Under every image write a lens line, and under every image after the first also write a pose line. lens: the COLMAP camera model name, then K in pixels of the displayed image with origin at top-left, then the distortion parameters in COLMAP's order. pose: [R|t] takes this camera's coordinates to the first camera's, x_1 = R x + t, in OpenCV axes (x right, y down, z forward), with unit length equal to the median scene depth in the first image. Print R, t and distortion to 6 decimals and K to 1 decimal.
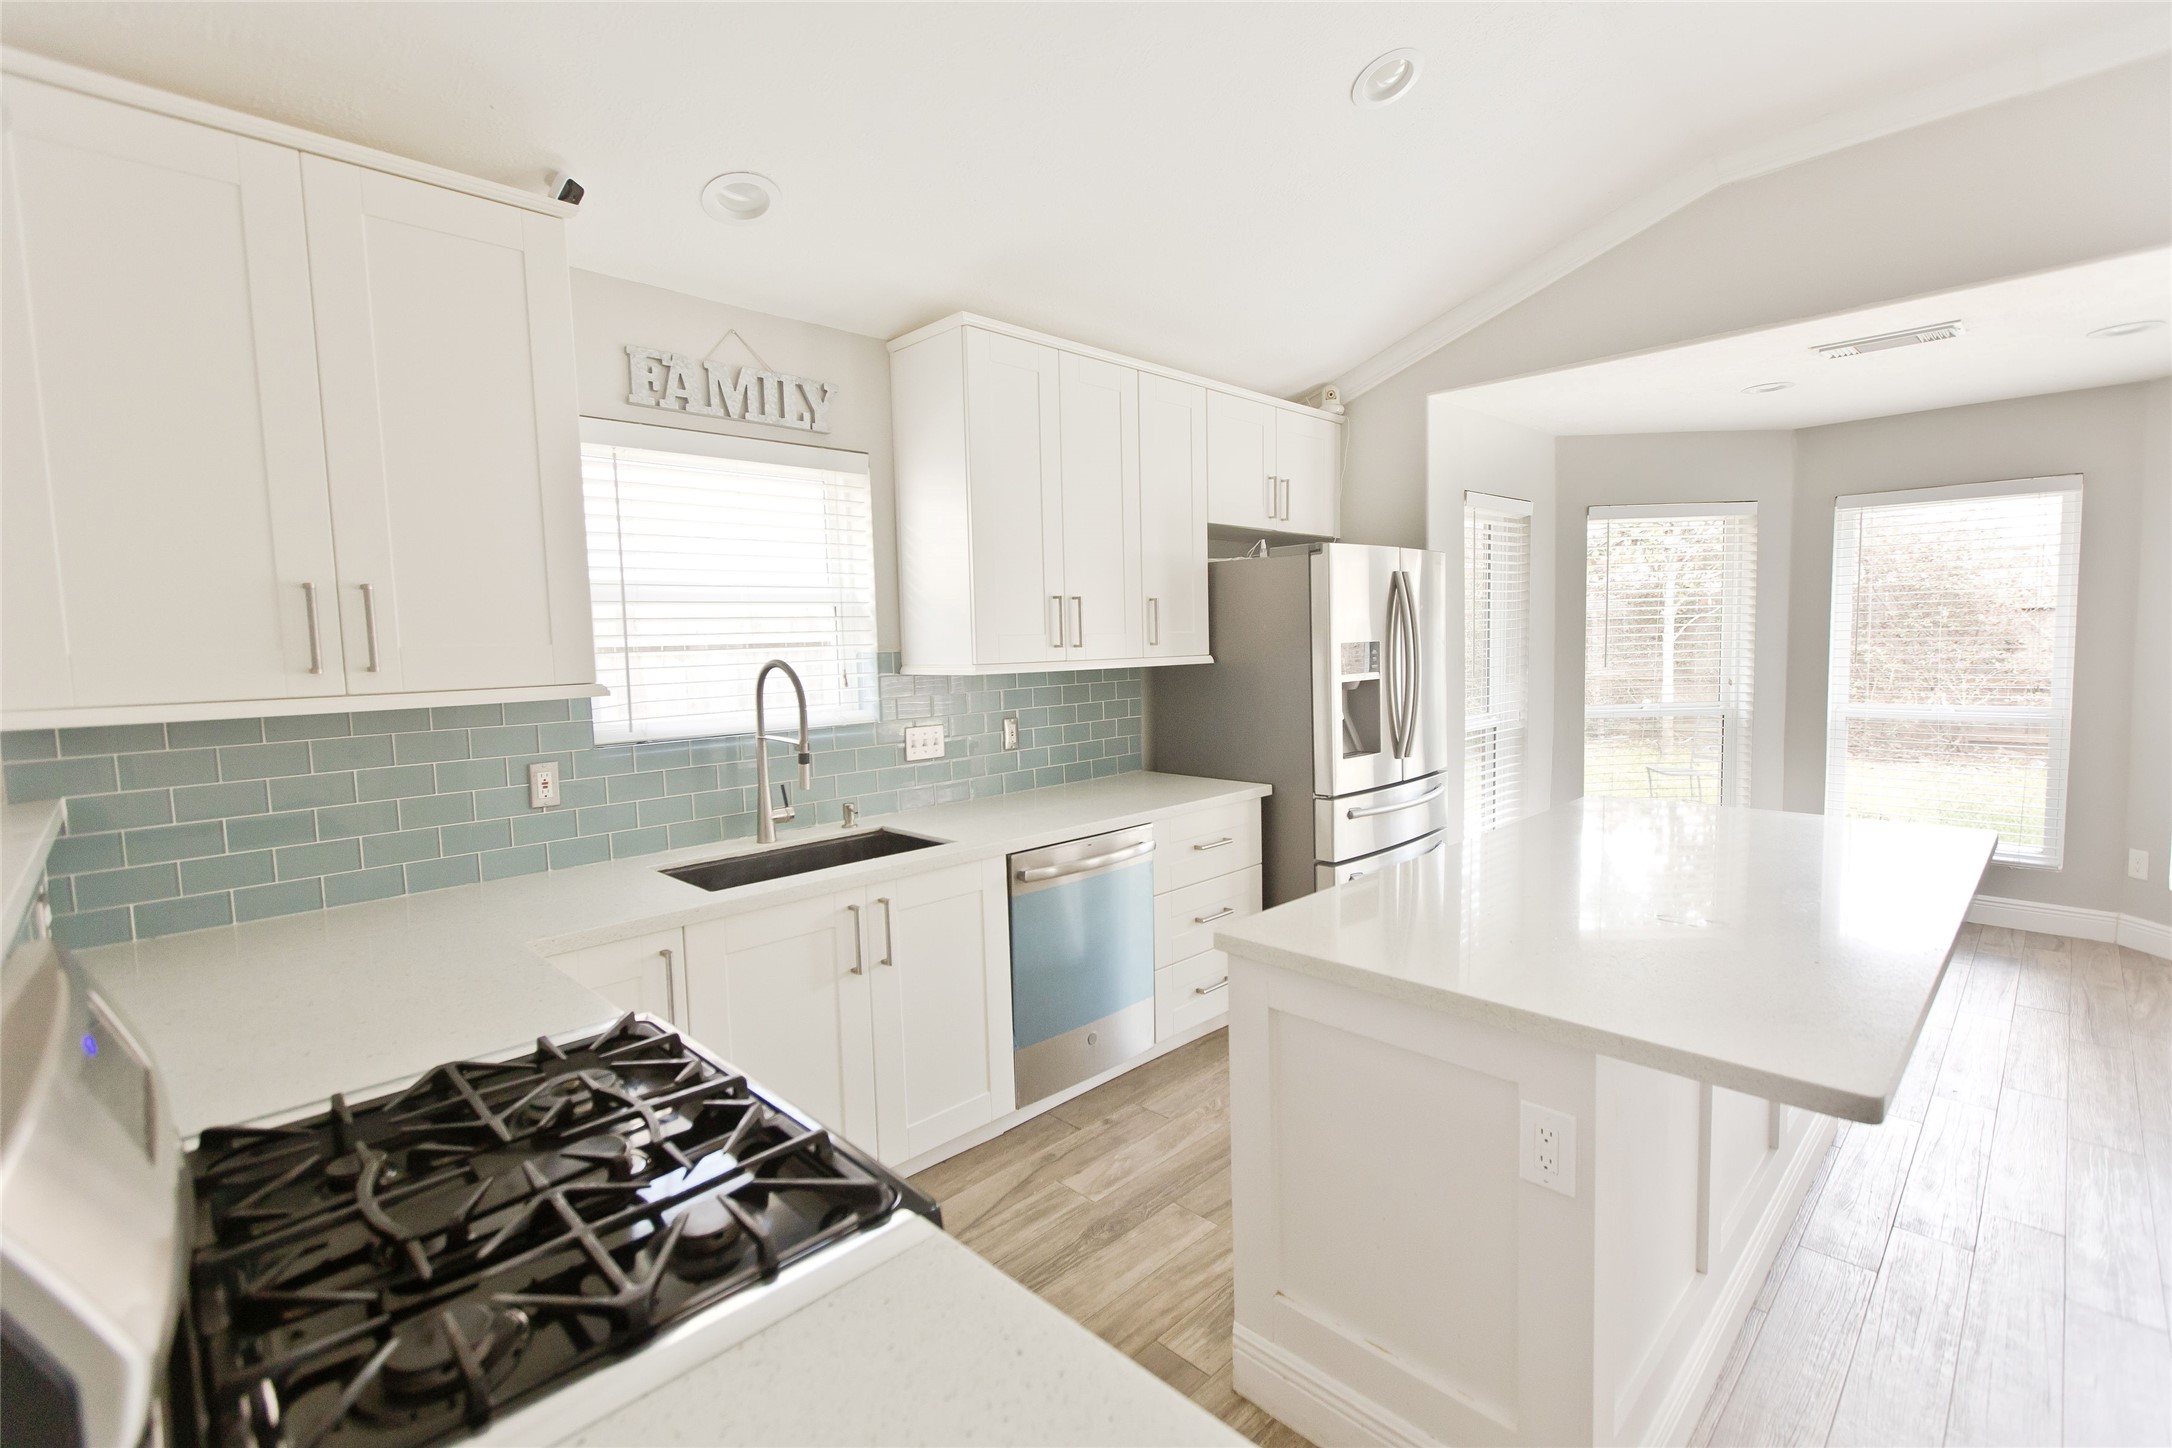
lens RADIAL K [[978.0, 0, 1088.7], [0, 978.0, 709.9], [0, 0, 1]] dist [-0.000058, -0.000004]
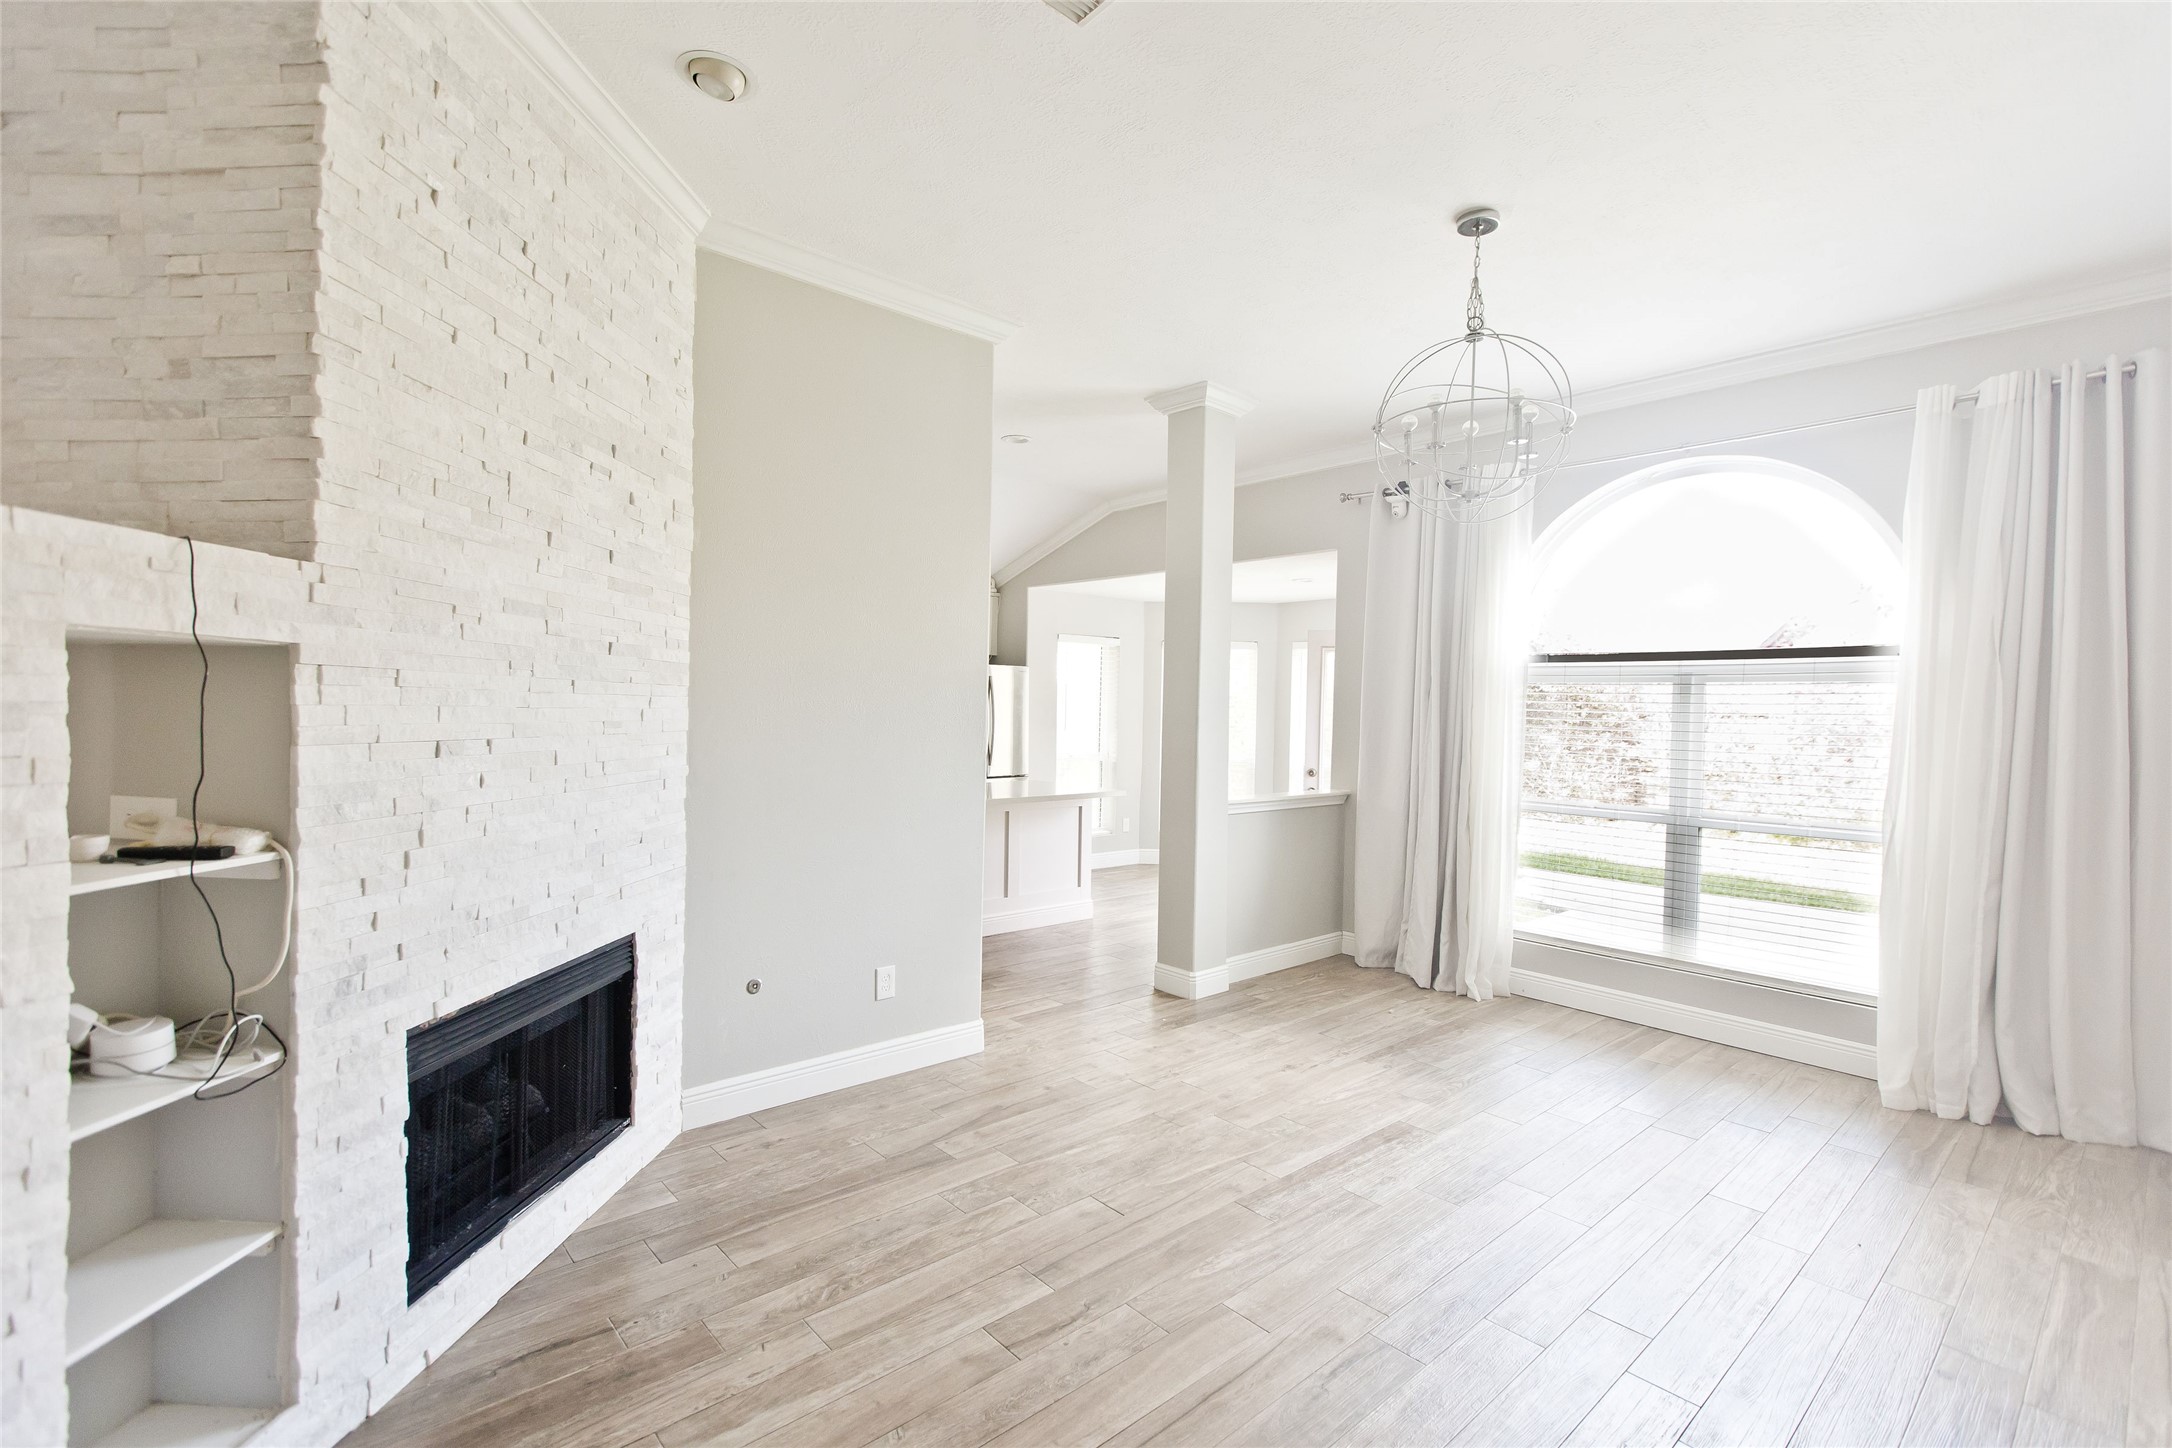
lens RADIAL K [[969.7, 0, 1086.0], [0, 969.7, 724.0], [0, 0, 1]] dist [0.002427, -0.000612]
pose [[0.997574, 0.043435, -0.054406, 0.649936], [-0.046394, 0.997443, -0.054356, 0.068137], [0.051906, 0.056749, 0.997038, -1.078547]]
